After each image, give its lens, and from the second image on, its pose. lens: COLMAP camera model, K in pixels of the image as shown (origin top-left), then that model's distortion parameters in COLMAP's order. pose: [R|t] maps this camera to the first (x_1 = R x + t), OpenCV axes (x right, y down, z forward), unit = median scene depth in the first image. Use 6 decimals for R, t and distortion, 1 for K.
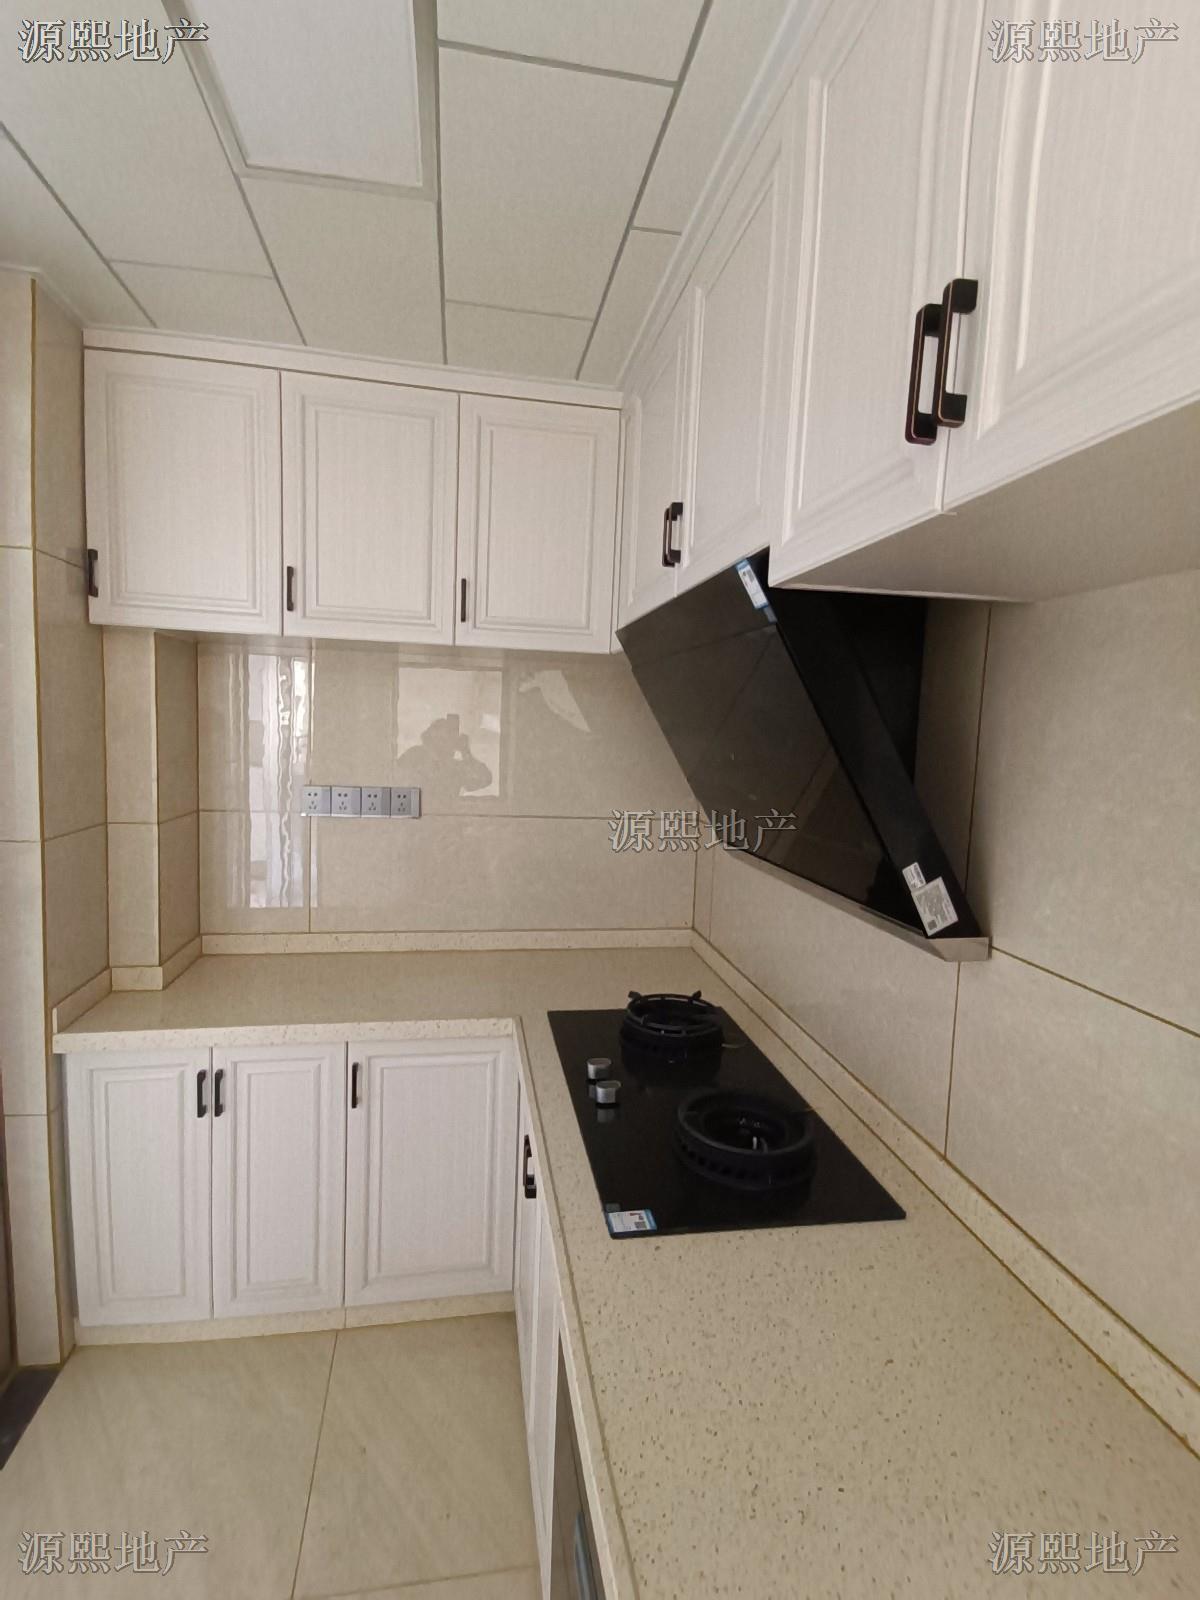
lens RADIAL K [[783.4, 0, 593.5], [0, 783.4, 803.3], [0, 0, 1]] dist [0.033744, 0.001512]
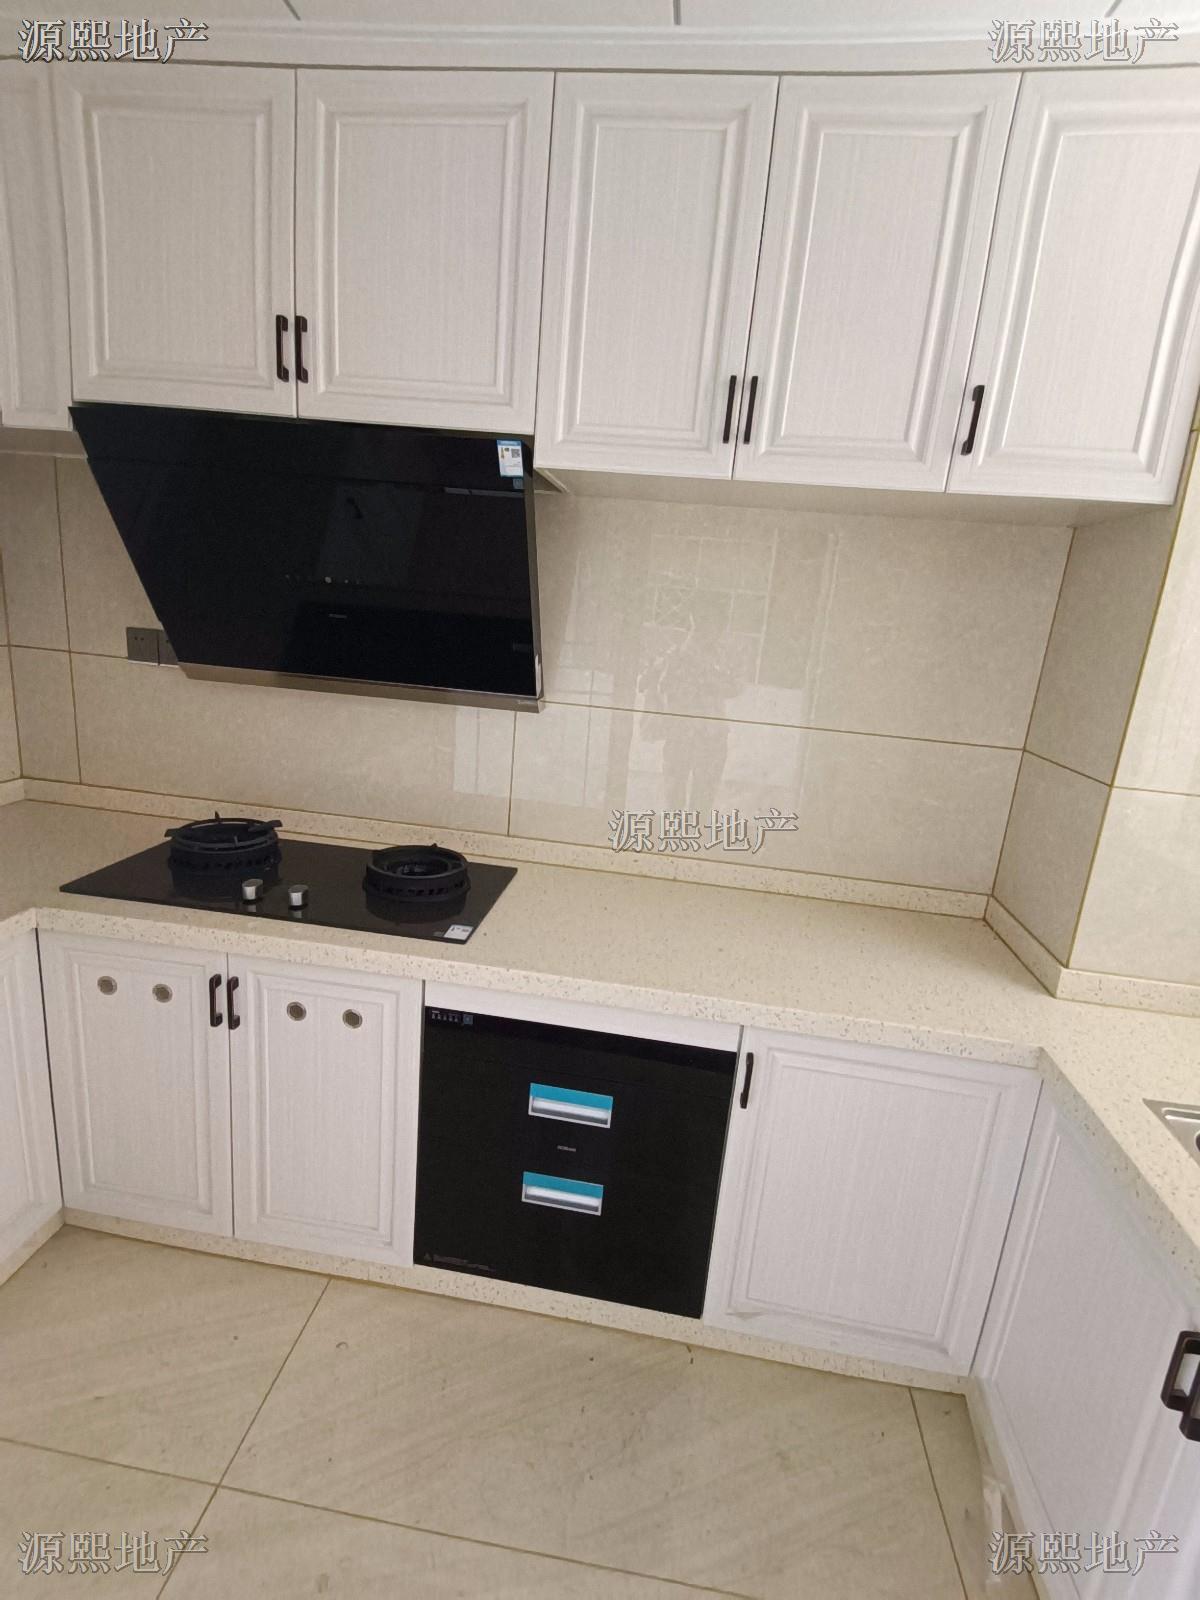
lens RADIAL K [[783.4, 0, 589.1], [0, 783.4, 799.2], [0, 0, 1]] dist [0.033744, 0.001512]
pose [[0.300446, -0.243178, 0.922278, -0.835642], [0.023015, 0.968519, 0.247873, -0.025577], [-0.953521, -0.053247, 0.296584, 0.292818]]
